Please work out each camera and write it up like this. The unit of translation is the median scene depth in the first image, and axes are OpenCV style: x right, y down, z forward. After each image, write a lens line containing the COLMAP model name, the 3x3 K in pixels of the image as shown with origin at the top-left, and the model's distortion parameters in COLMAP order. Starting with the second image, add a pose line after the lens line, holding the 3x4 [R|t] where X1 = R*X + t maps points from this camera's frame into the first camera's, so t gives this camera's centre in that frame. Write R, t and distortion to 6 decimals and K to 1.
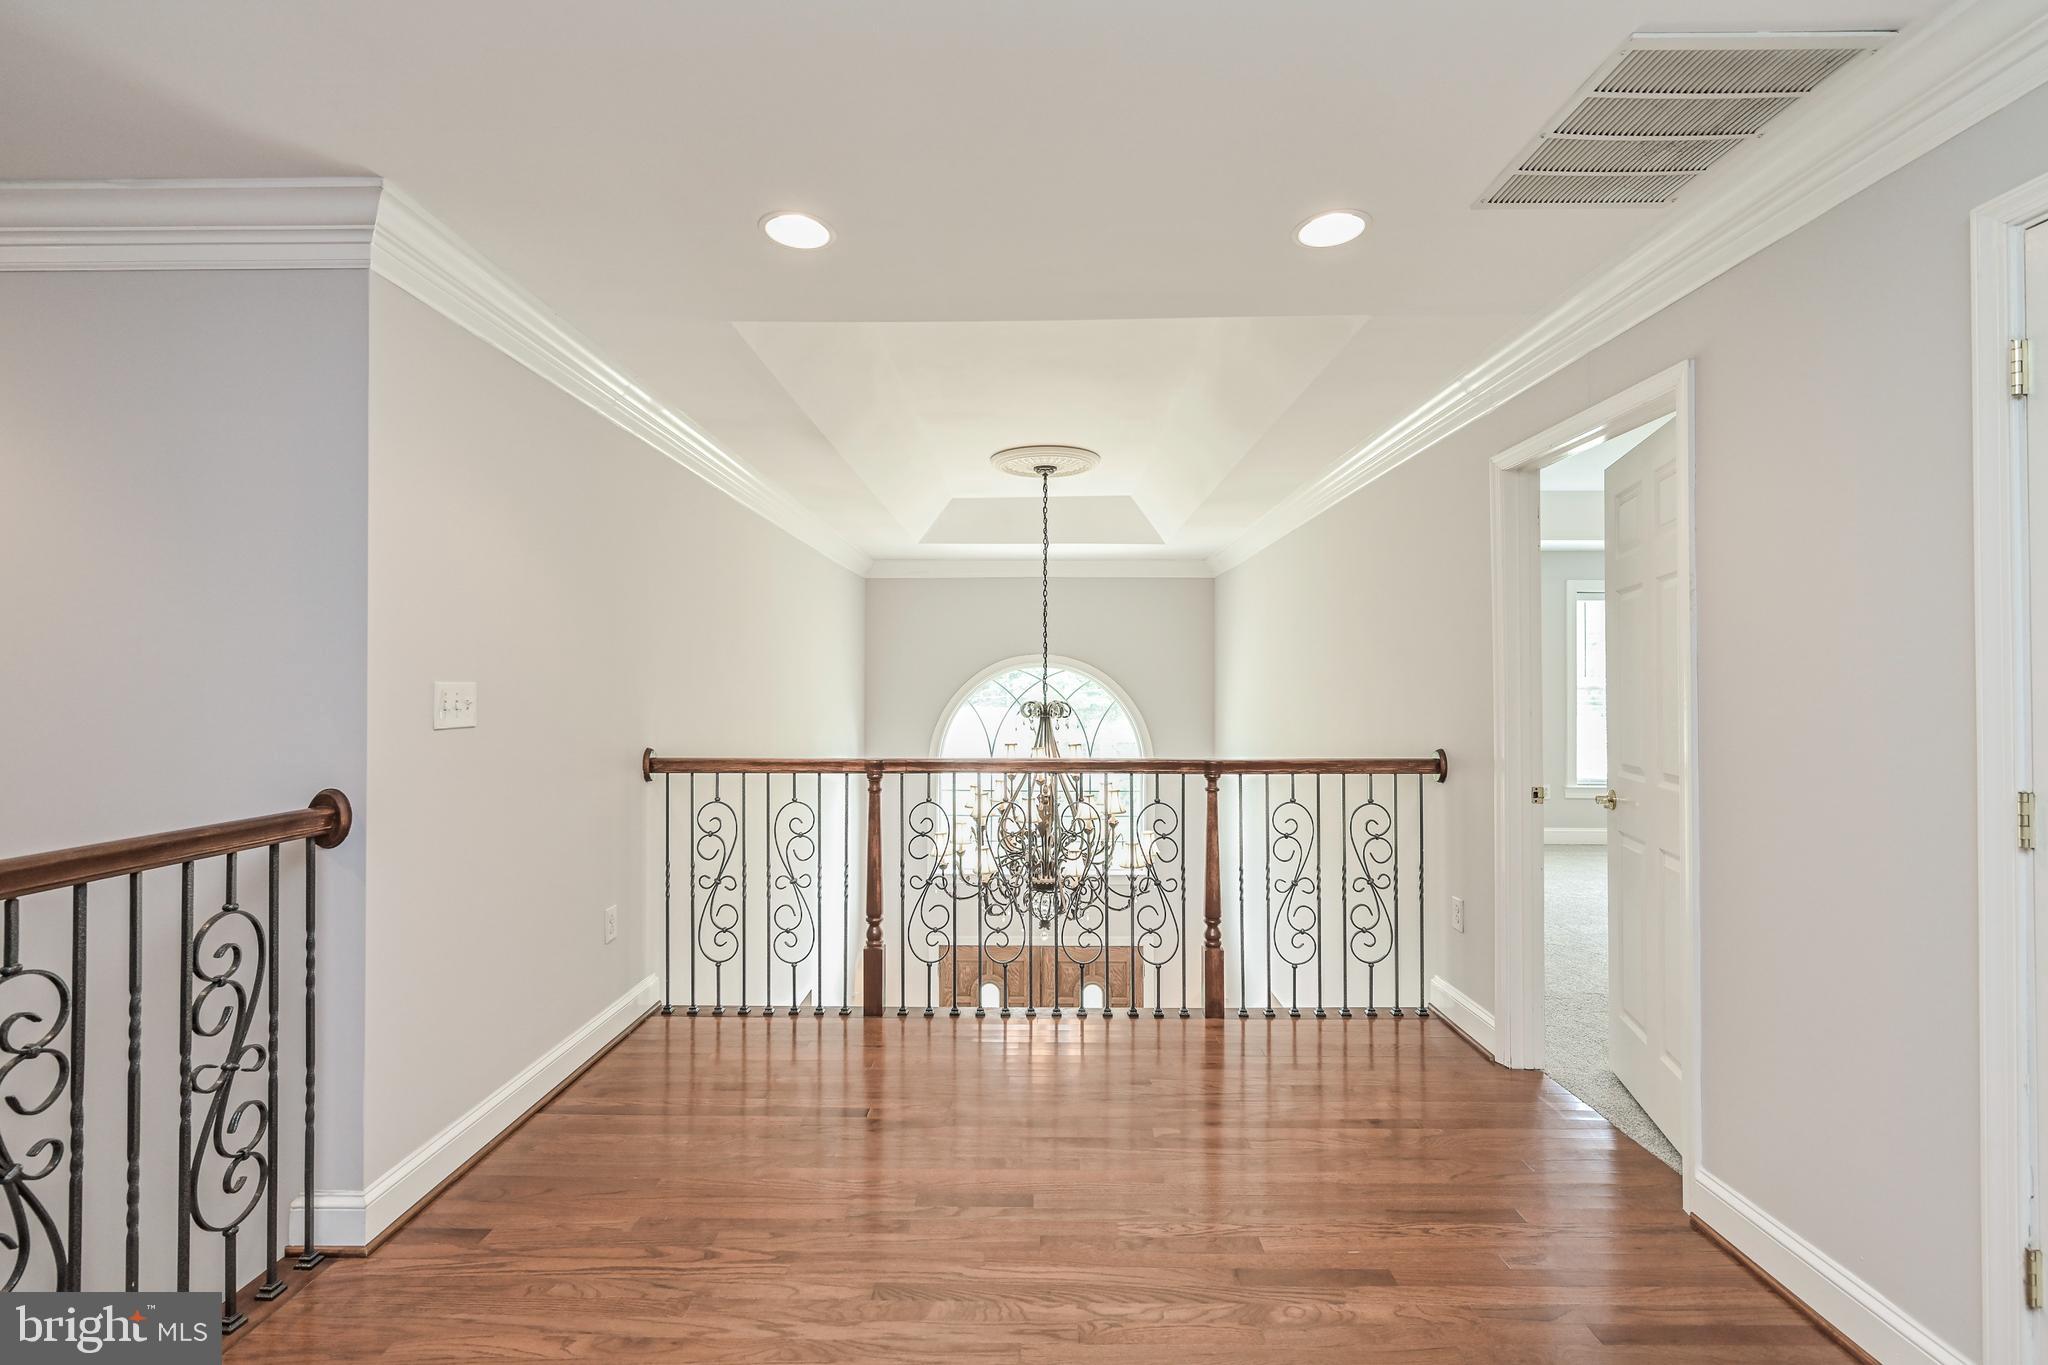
lens RADIAL K [[890.6, 0, 1024.0], [0, 890.6, 682.5], [0, 0, 1]] dist [0.001434, 0.000861]
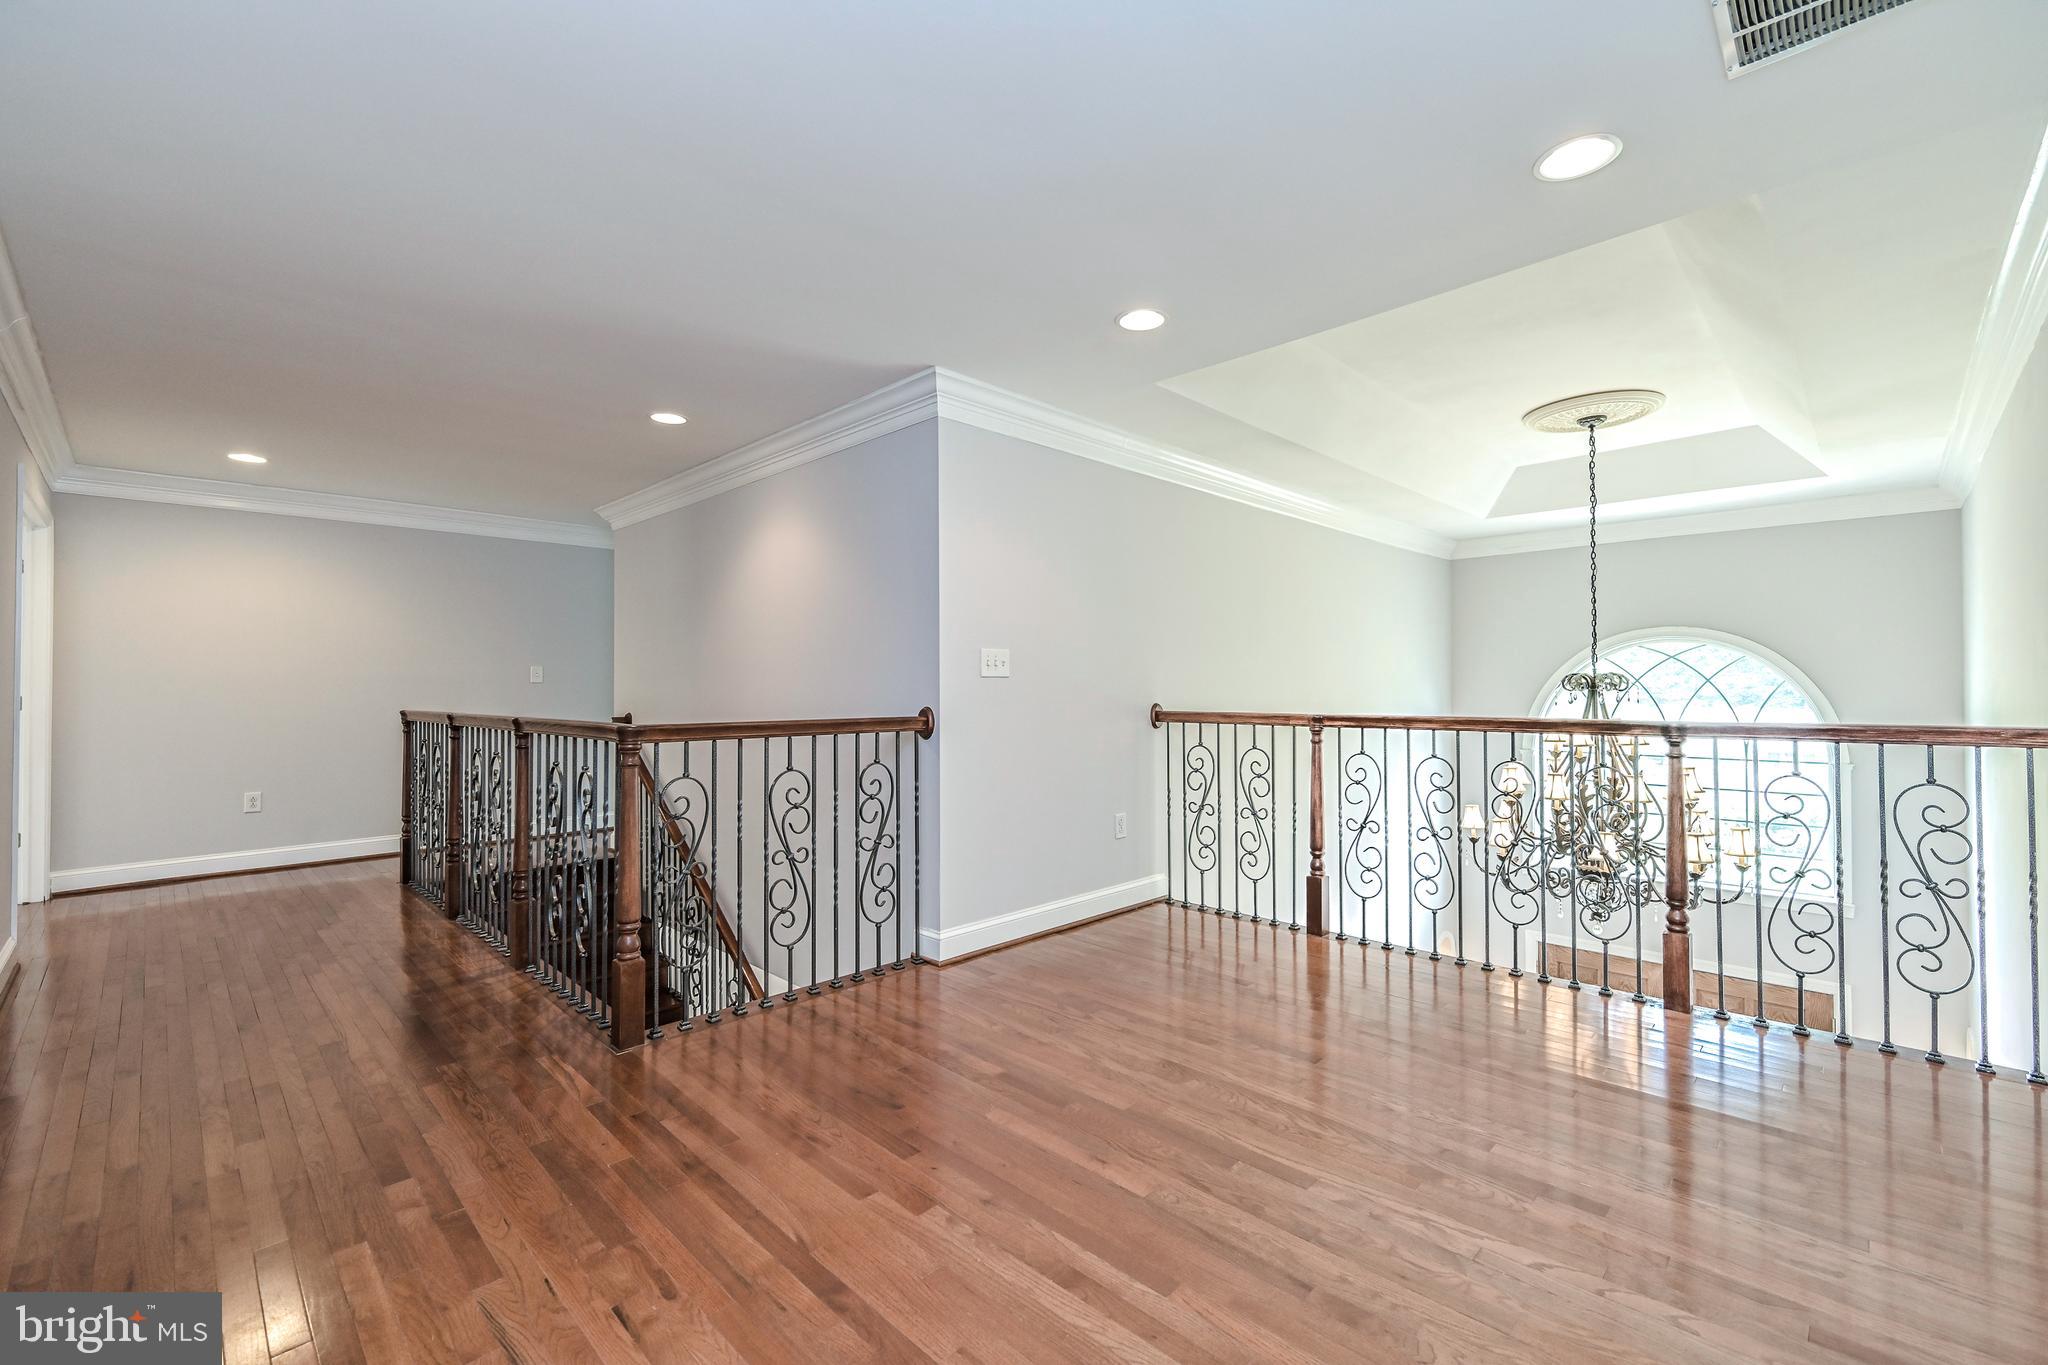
lens RADIAL K [[865.8, 0, 1024.0], [0, 865.8, 682.5], [0, 0, 1]] dist [-0.000410, 0.000164]
pose [[0.717726, -0.007424, -0.696286, 0.356015], [0.007675, 0.999967, -0.002751, 0.045969], [0.696283, -0.003370, 0.717759, -0.076455]]
